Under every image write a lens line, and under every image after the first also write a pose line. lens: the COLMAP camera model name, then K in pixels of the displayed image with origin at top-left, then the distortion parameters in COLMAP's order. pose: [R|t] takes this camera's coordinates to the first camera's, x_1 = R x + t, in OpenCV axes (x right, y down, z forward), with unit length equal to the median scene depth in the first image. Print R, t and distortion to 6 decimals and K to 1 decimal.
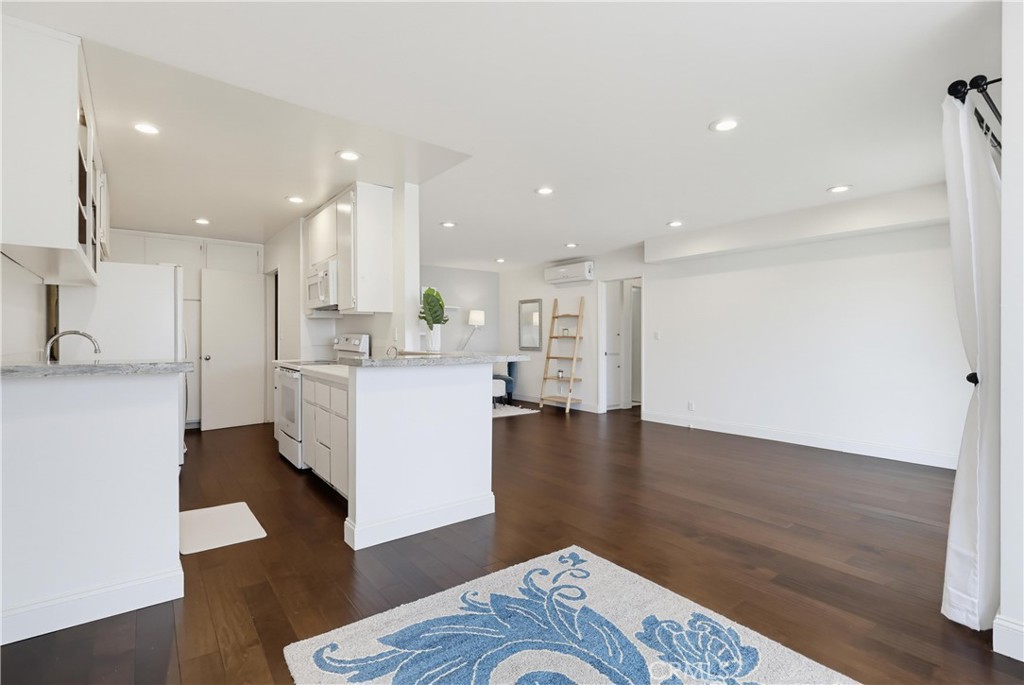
lens RADIAL K [[465.6, 0, 489.3], [0, 465.6, 343.1], [0, 0, 1]] dist [0.000654, 0.000121]
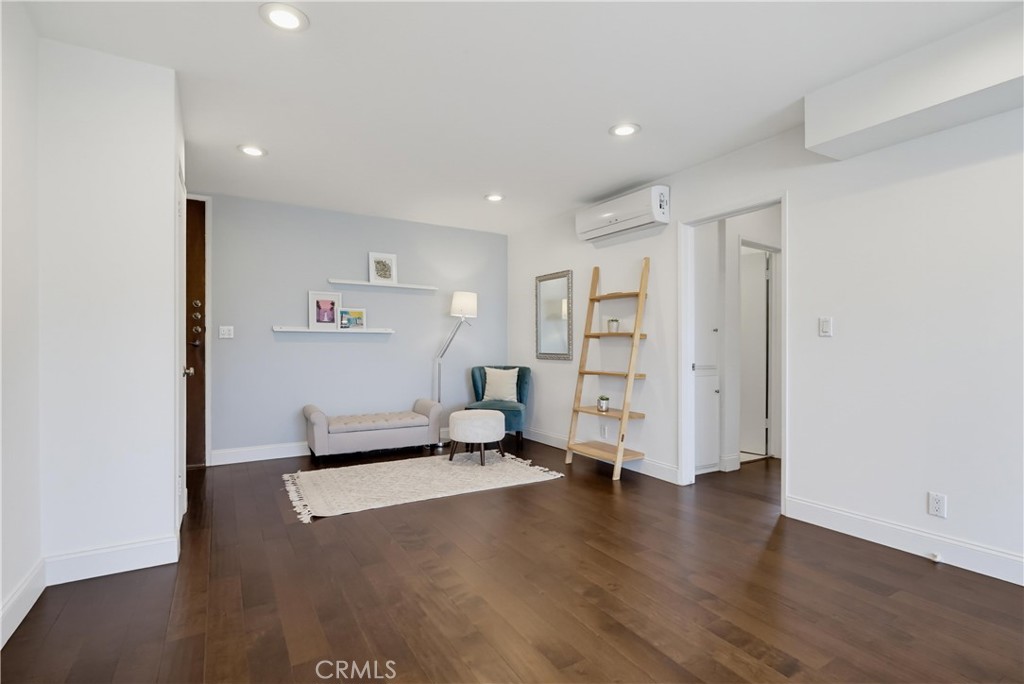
lens RADIAL K [[465.6, 0, 489.3], [0, 465.6, 342.6], [0, 0, 1]] dist [0.000654, 0.000121]
pose [[0.993951, 0.002400, -0.109802, 0.080956], [-0.004325, 0.999841, -0.017289, 0.005978], [0.109743, 0.017659, 0.993803, 0.454491]]
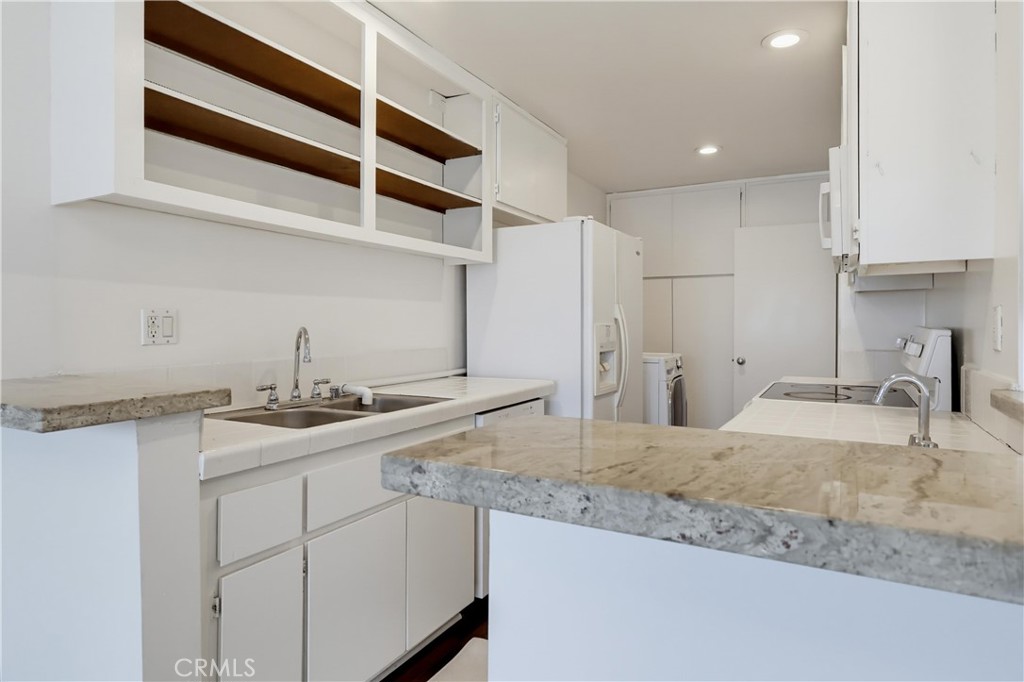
lens RADIAL K [[583.7, 0, 513.7], [0, 583.7, 326.2], [0, 0, 1]] dist [0.000005, -0.000041]
pose [[0.421286, 0.003078, -0.906923, 0.003154], [-0.014122, 0.999895, -0.003167, -0.007836], [0.906818, 0.014142, 0.421285, 0.282074]]
